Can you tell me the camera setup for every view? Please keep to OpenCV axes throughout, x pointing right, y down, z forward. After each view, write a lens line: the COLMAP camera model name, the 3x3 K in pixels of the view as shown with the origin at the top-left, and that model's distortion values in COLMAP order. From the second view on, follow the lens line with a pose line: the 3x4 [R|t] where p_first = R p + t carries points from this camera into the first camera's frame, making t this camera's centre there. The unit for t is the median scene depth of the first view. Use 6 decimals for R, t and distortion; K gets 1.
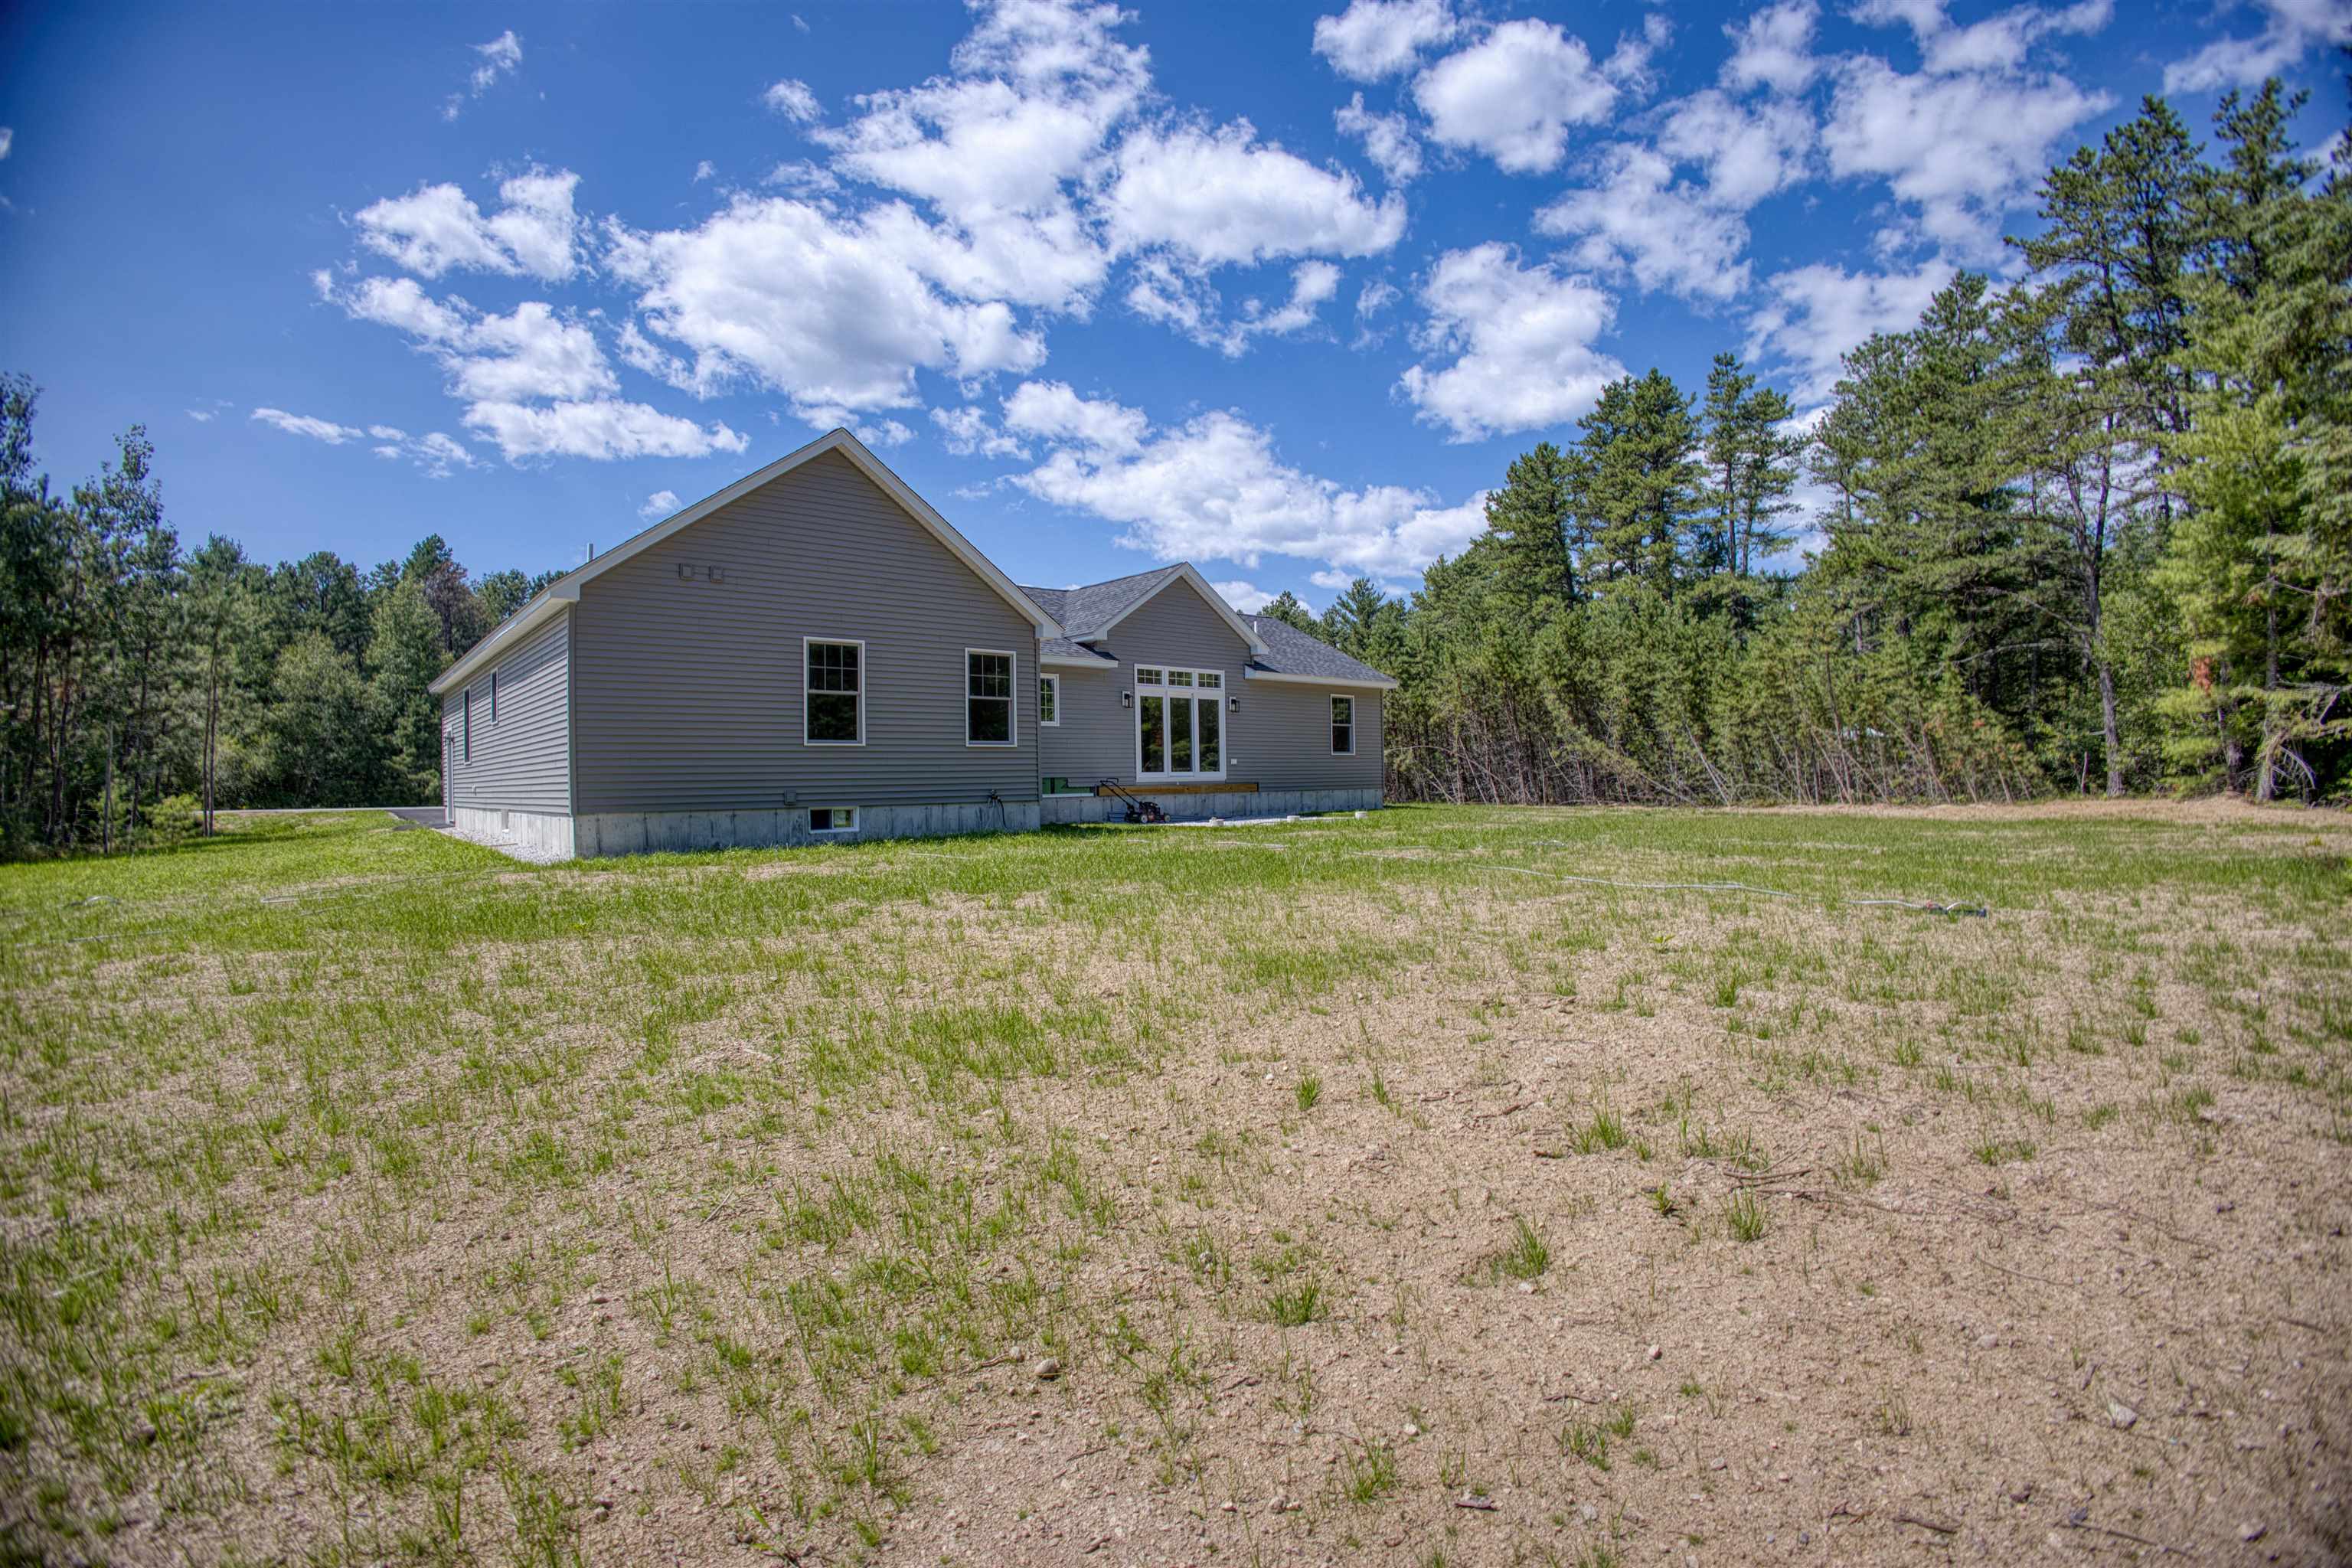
lens RADIAL K [[1095.3, 0, 1176.0], [0, 1095.3, 784.0], [0, 0, 1]] dist [-0.148104, 0.029291]
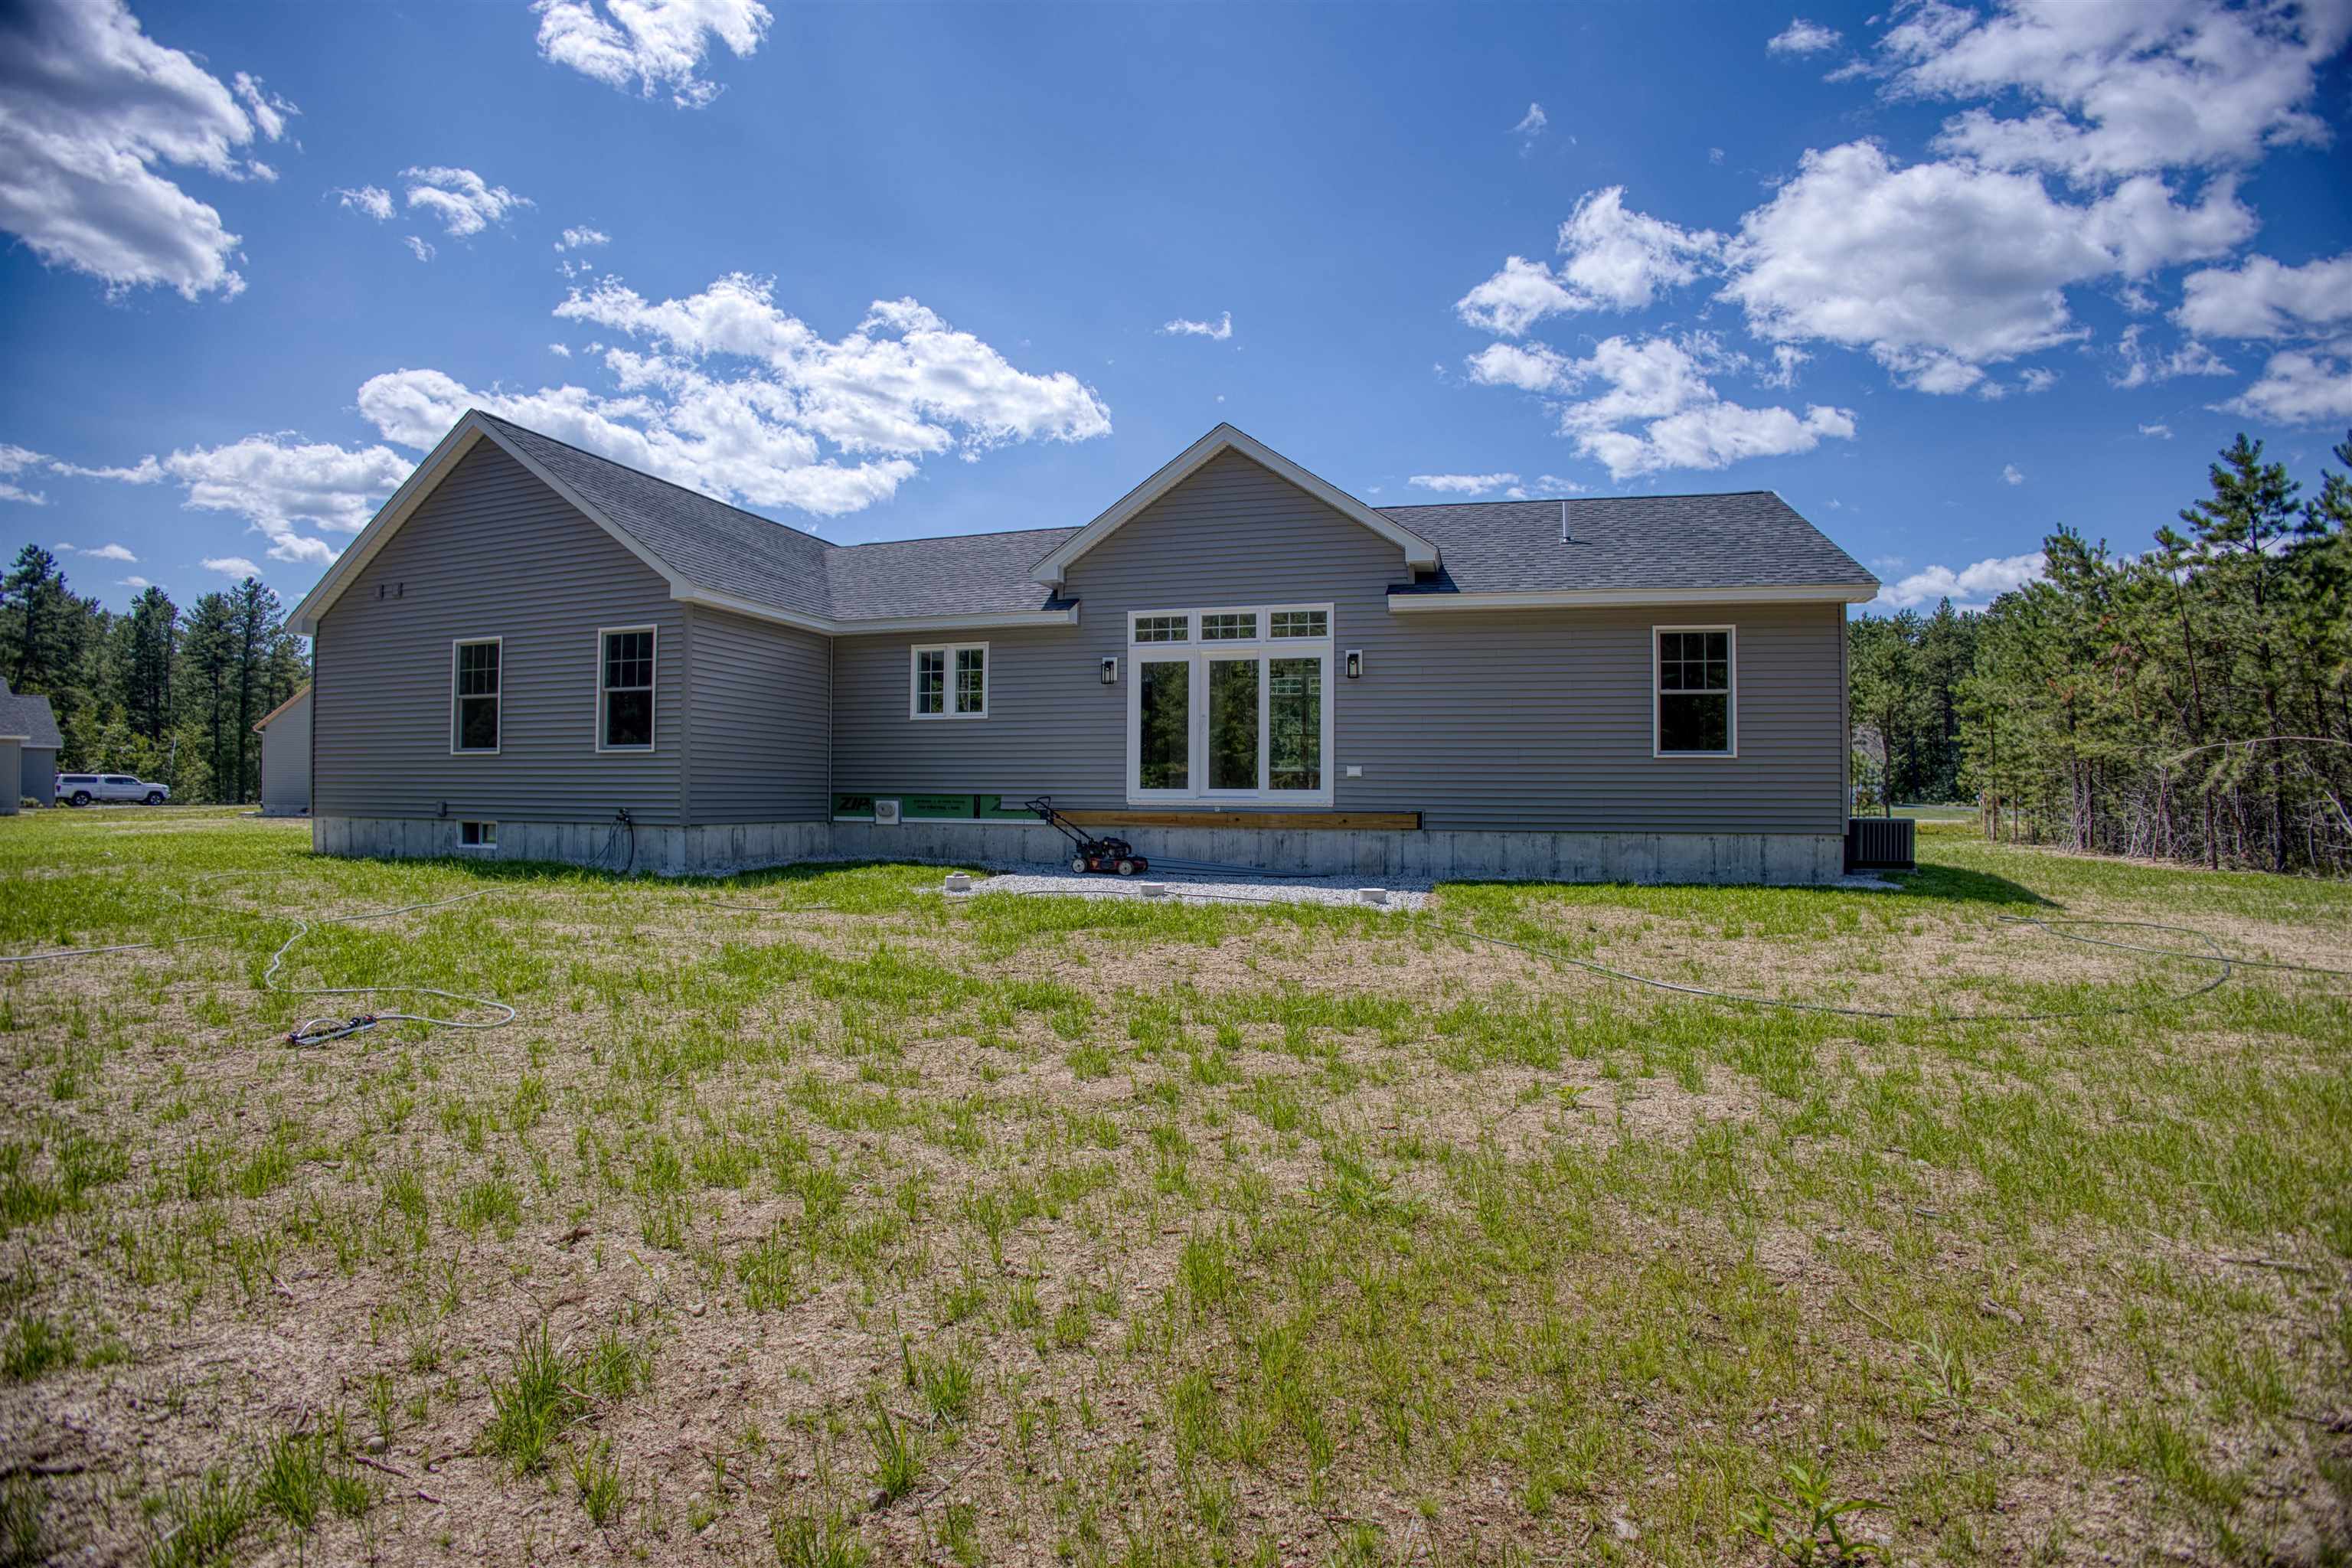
lens RADIAL K [[1095.3, 0, 1176.0], [0, 1095.3, 784.0], [0, 0, 1]] dist [-0.148104, 0.029291]
pose [[0.519199, 0.003283, -0.854647, 0.468039], [-0.016863, 0.999837, -0.006403, -0.009626], [0.854487, 0.017737, 0.519170, 0.666933]]
